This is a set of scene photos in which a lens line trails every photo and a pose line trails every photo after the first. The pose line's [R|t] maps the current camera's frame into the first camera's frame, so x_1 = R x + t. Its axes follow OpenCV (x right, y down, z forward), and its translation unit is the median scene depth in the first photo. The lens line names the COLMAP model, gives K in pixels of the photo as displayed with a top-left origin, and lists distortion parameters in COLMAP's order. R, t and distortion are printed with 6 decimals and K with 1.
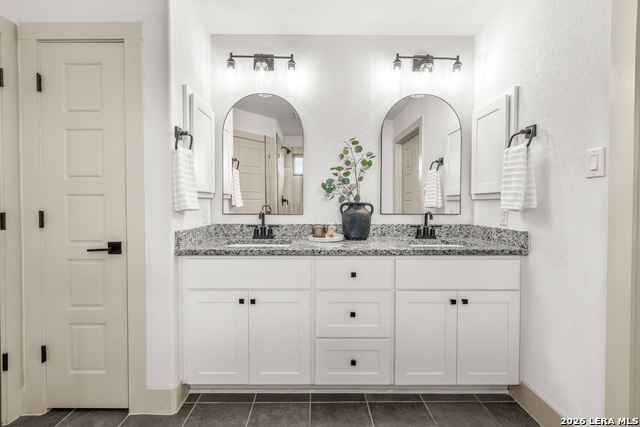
lens RADIAL K [[287.7, 0, 318.0], [0, 287.7, 207.3], [0, 0, 1]] dist [-0.001506, 0.000360]
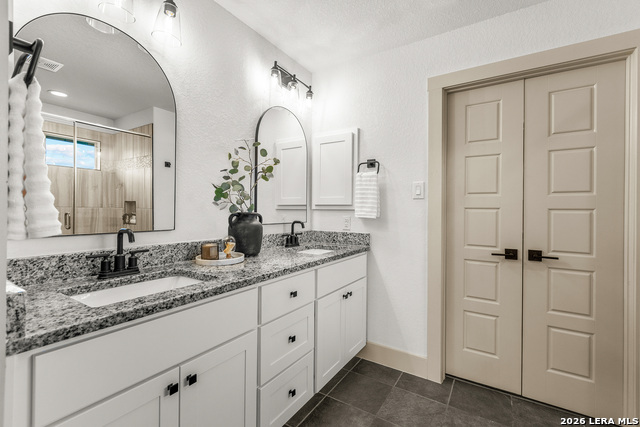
lens RADIAL K [[287.7, 0, 318.0], [0, 287.7, 207.3], [0, 0, 1]] dist [-0.001506, 0.000360]
pose [[0.539744, 0.010173, 0.841768, -0.519890], [0.002501, 0.999903, -0.013687, -0.022355], [-0.841825, 0.009493, 0.539666, 0.387188]]
